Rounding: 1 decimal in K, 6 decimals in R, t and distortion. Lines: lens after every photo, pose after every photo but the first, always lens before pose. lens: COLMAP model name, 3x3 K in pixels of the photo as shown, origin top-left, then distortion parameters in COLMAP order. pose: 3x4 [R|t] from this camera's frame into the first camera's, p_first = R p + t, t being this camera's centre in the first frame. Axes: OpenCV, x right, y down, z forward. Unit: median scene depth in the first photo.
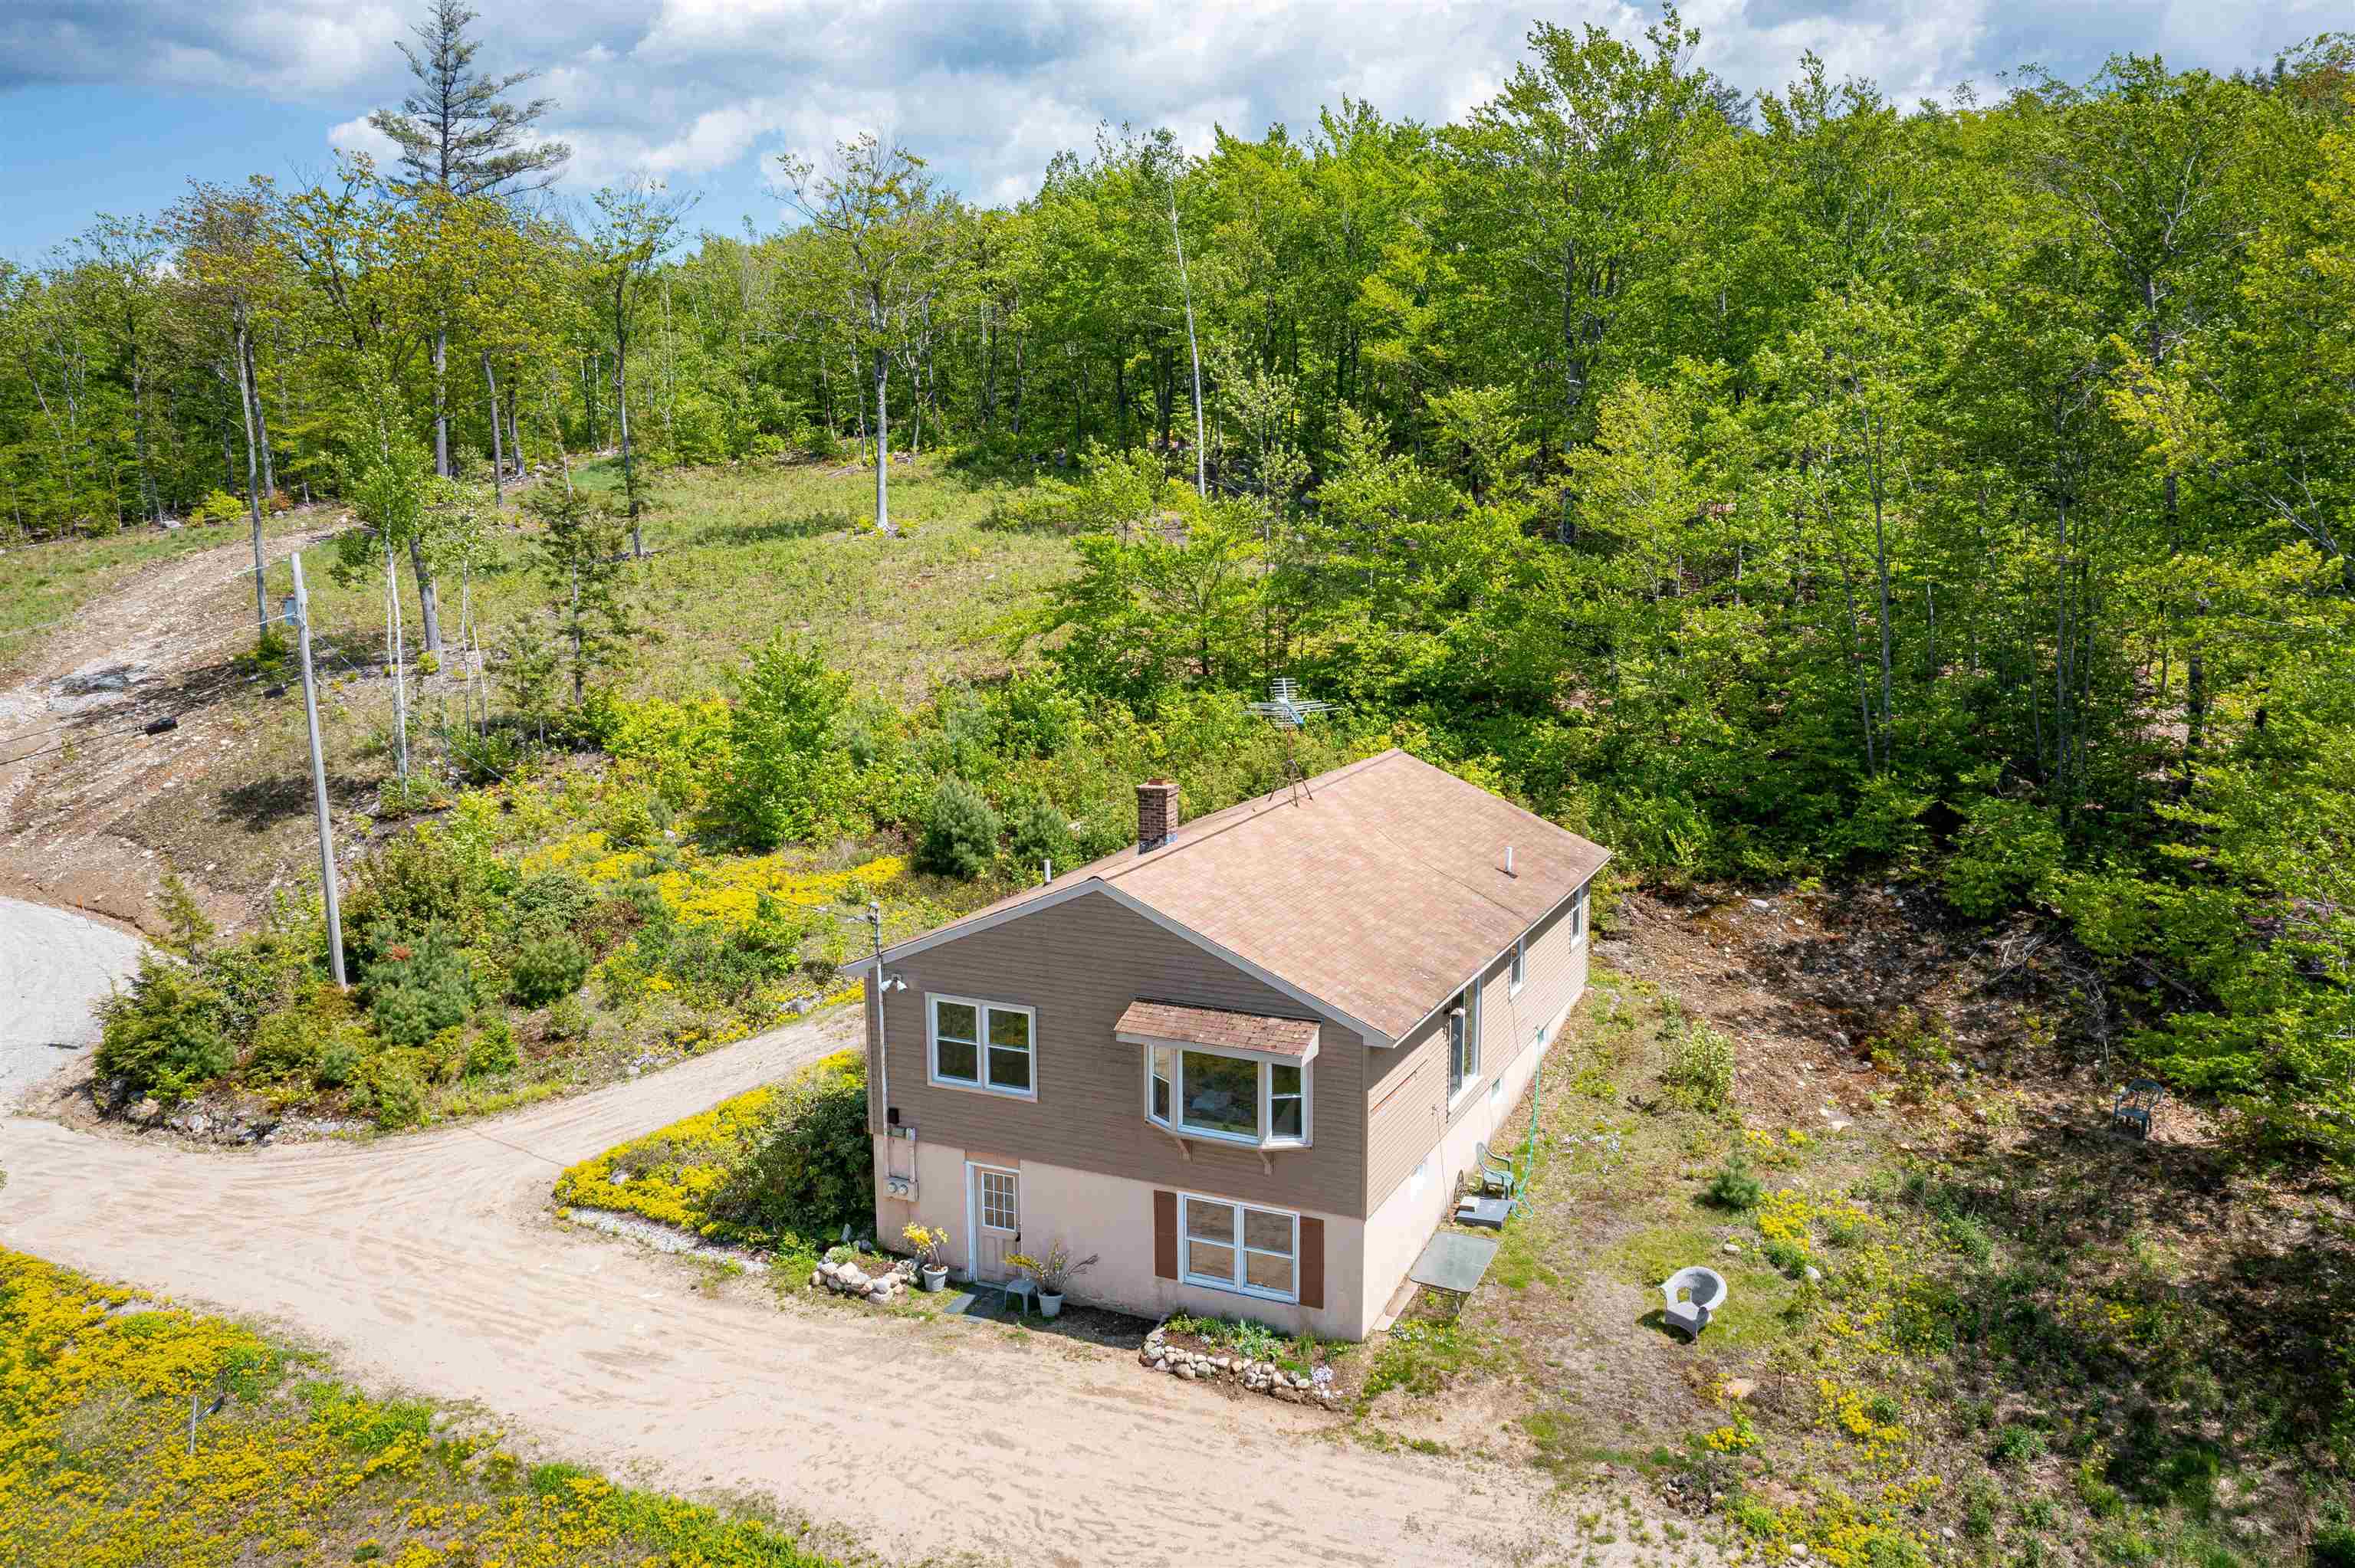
lens RADIAL K [[1840.8, 0, 1179.4], [0, 1840.8, 780.9], [0, 0, 1]] dist [-0.014802, 0.015087]
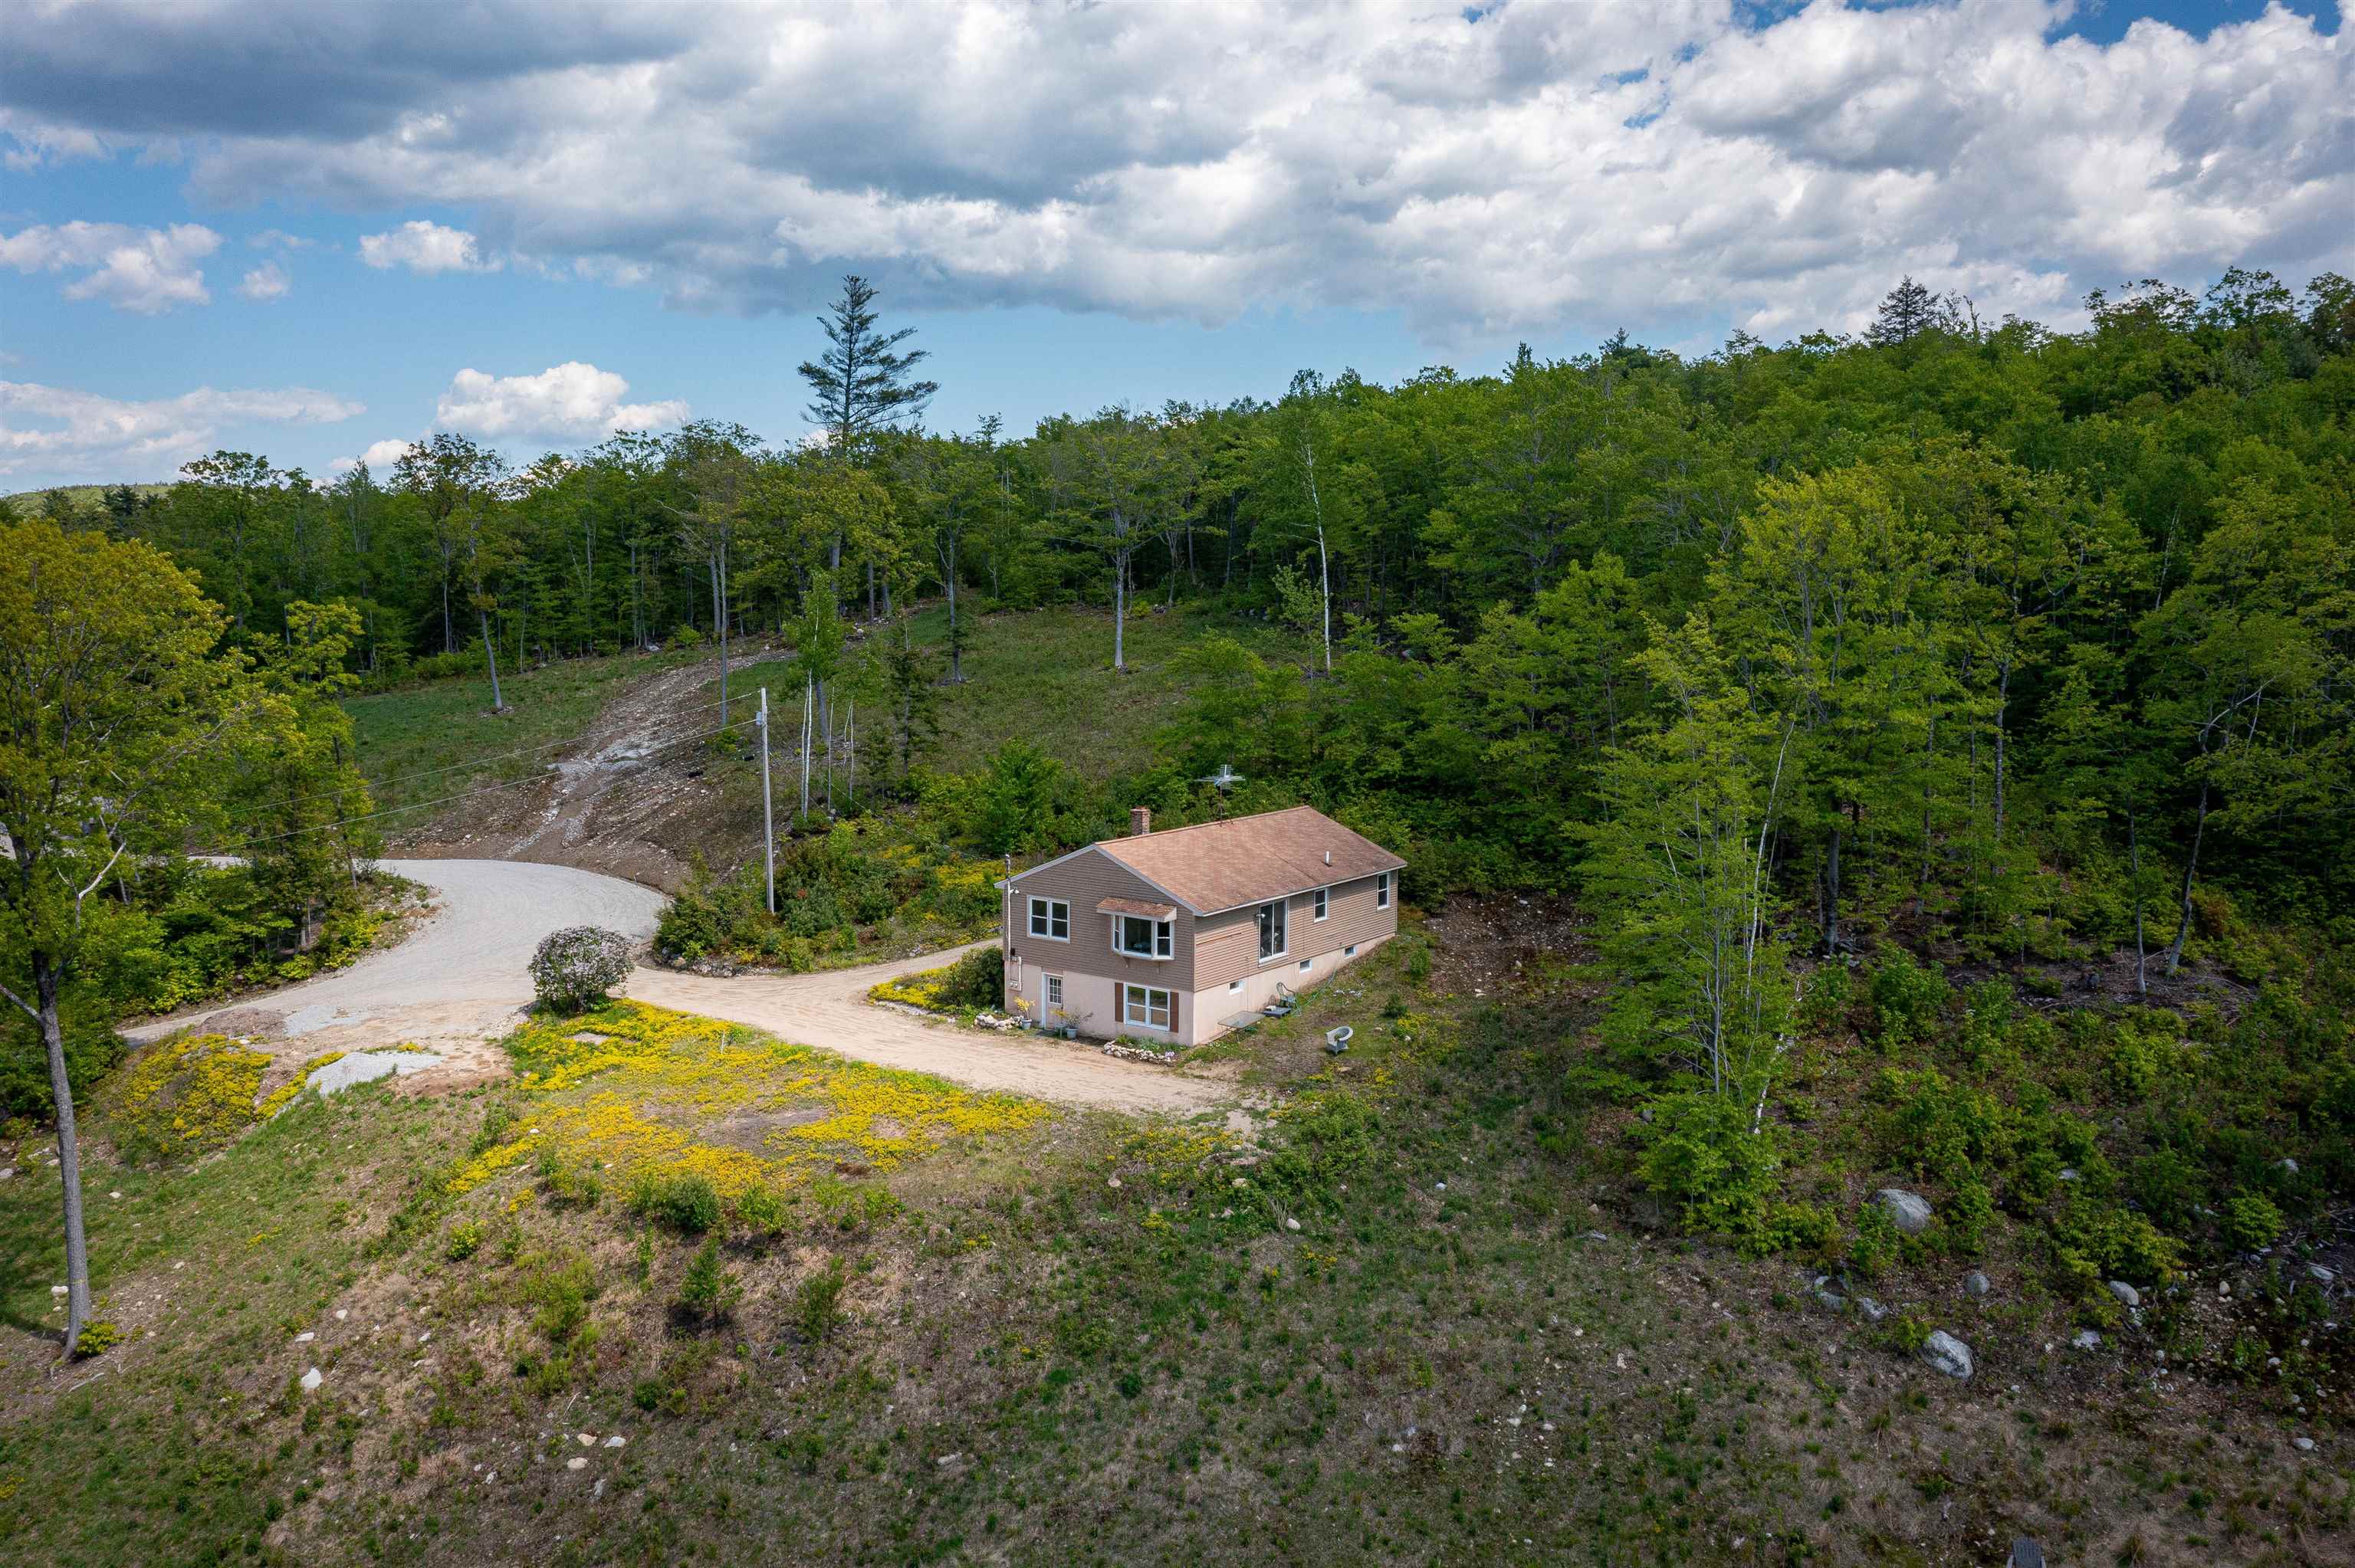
lens RADIAL K [[1840.8, 0, 1172.9], [0, 1840.8, 786.2], [0, 0, 1]] dist [-0.014802, 0.015087]
pose [[0.980909, 0.034057, -0.191461, 0.360634], [-0.044944, 0.997593, -0.052809, 0.071622], [0.189202, 0.060406, 0.980078, -0.922062]]
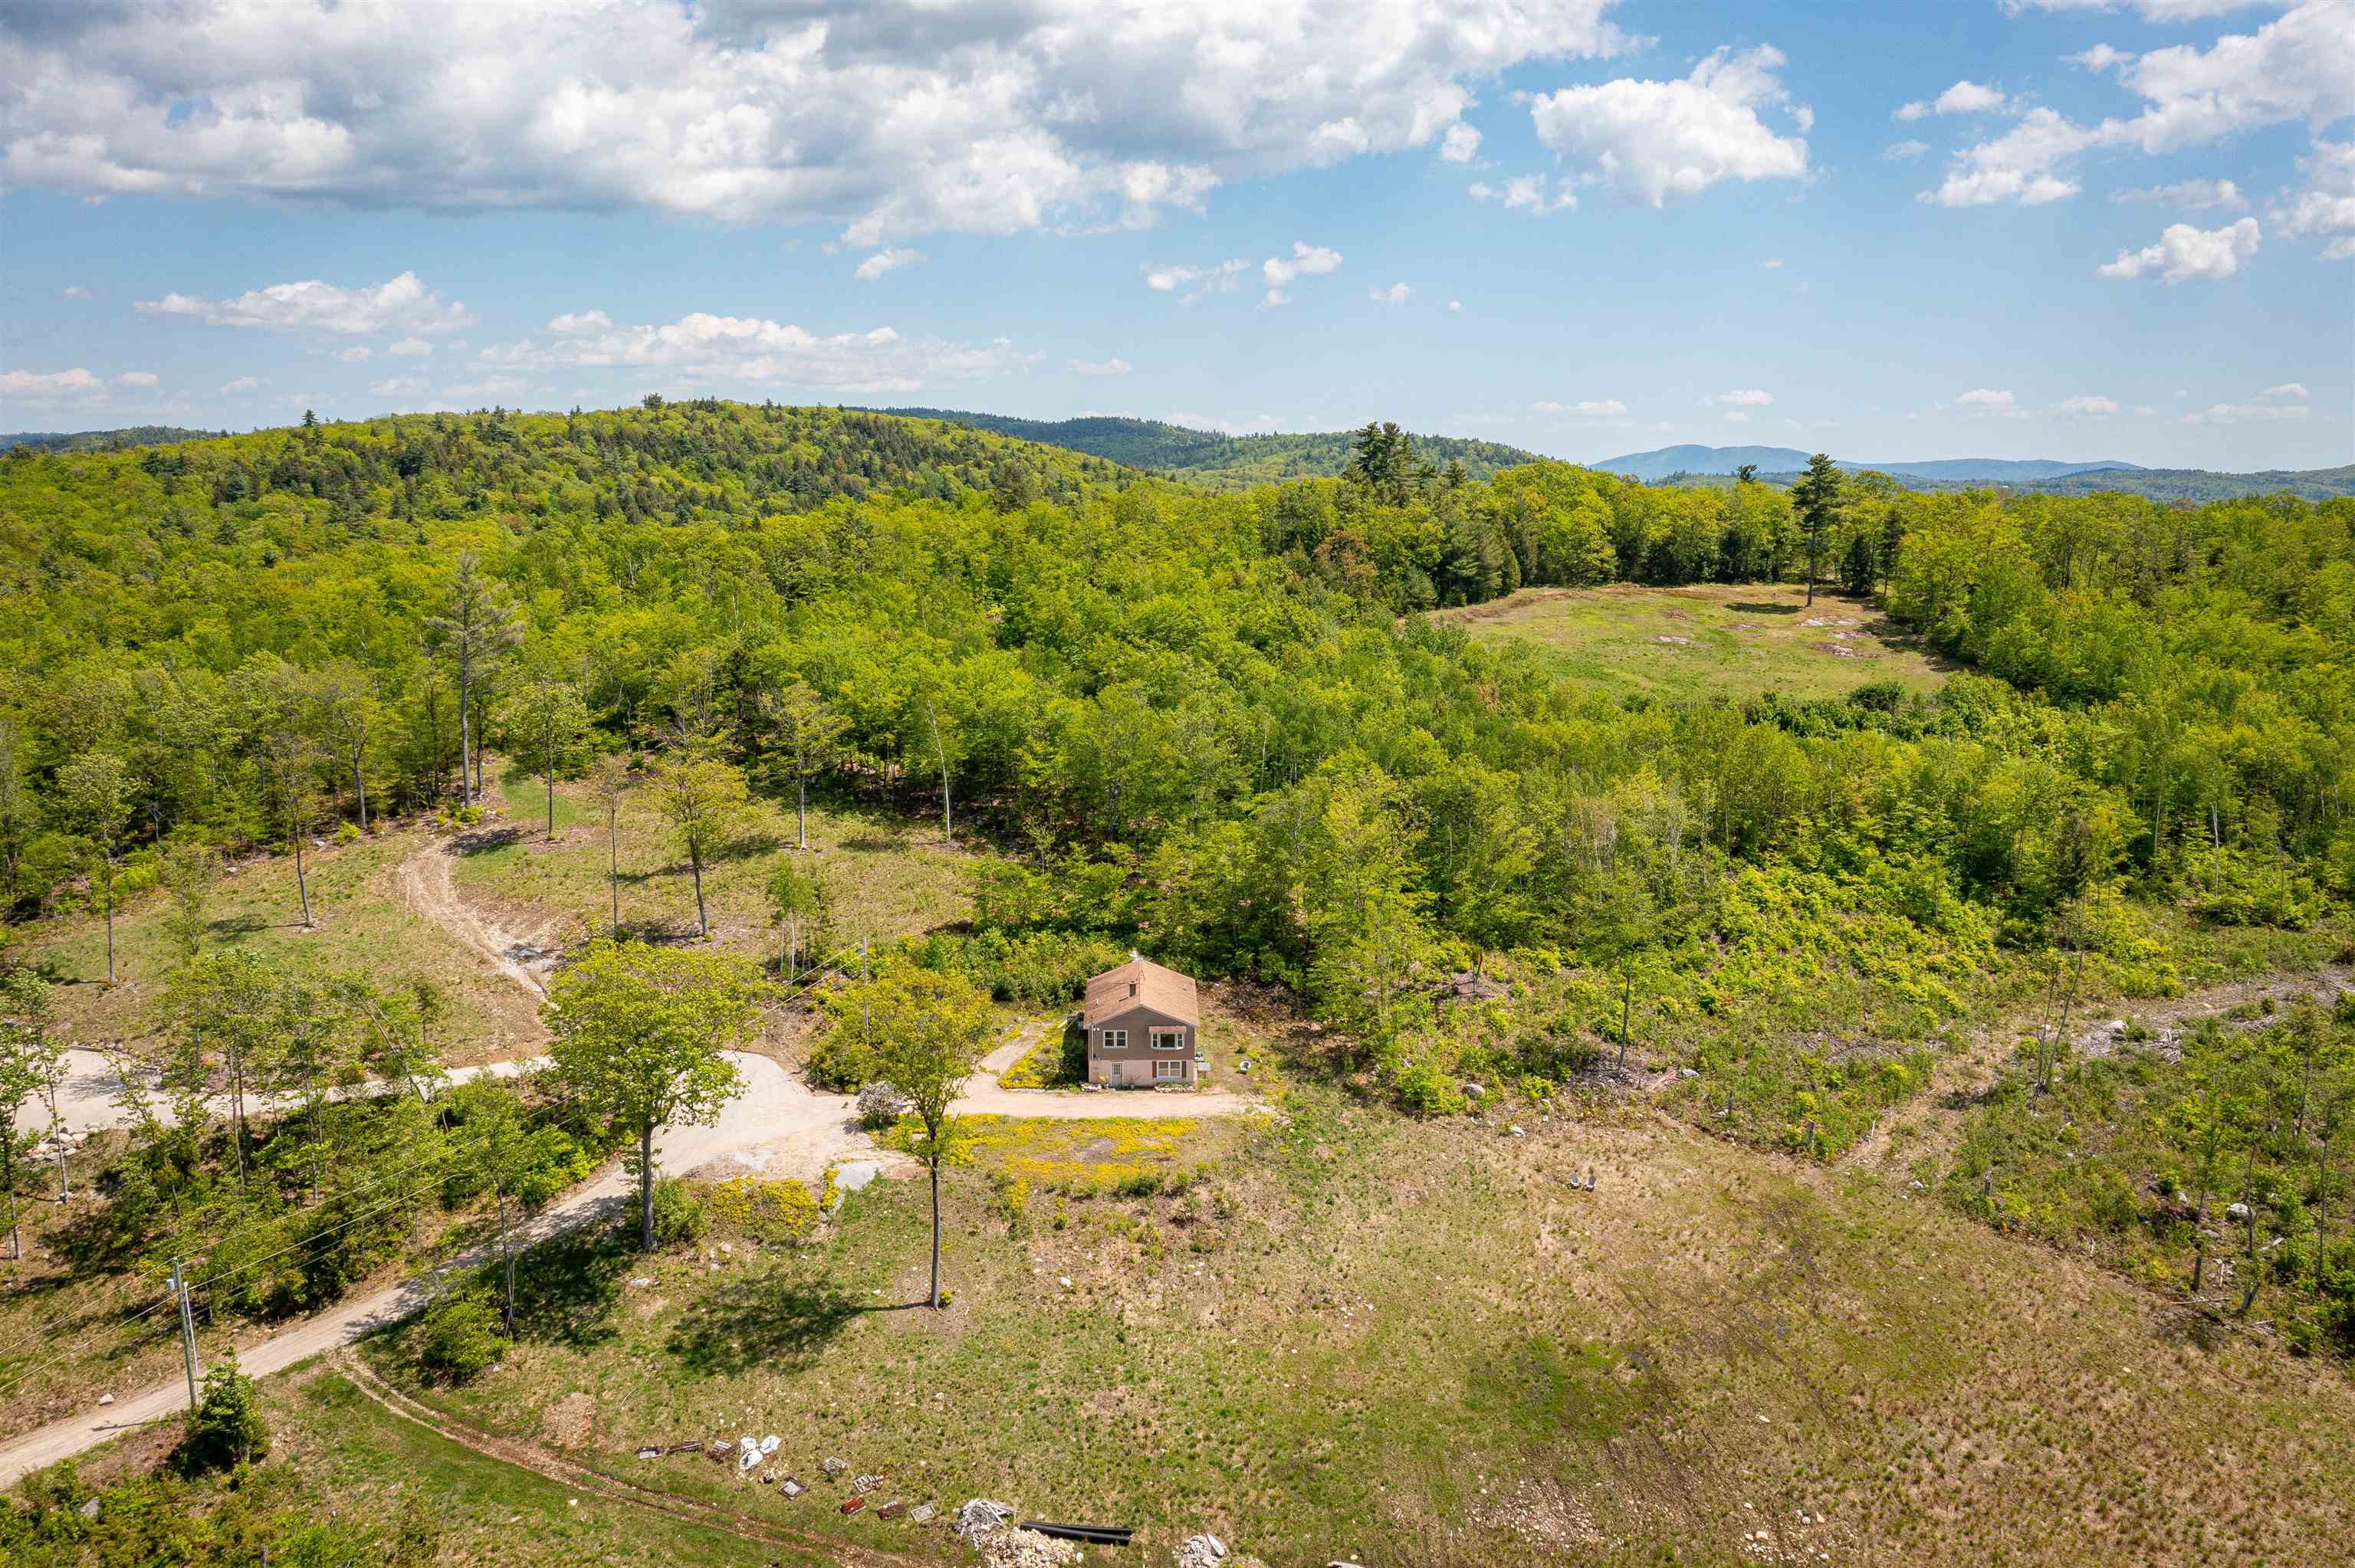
lens RADIAL K [[1840.8, 0, 1176.9], [0, 1840.8, 782.6], [0, 0, 1]] dist [-0.014802, 0.015087]
pose [[0.893753, -0.063076, 0.444101, -1.688814], [0.060127, 0.997975, 0.020737, -0.514530], [-0.444510, 0.008169, 0.895737, -2.842900]]
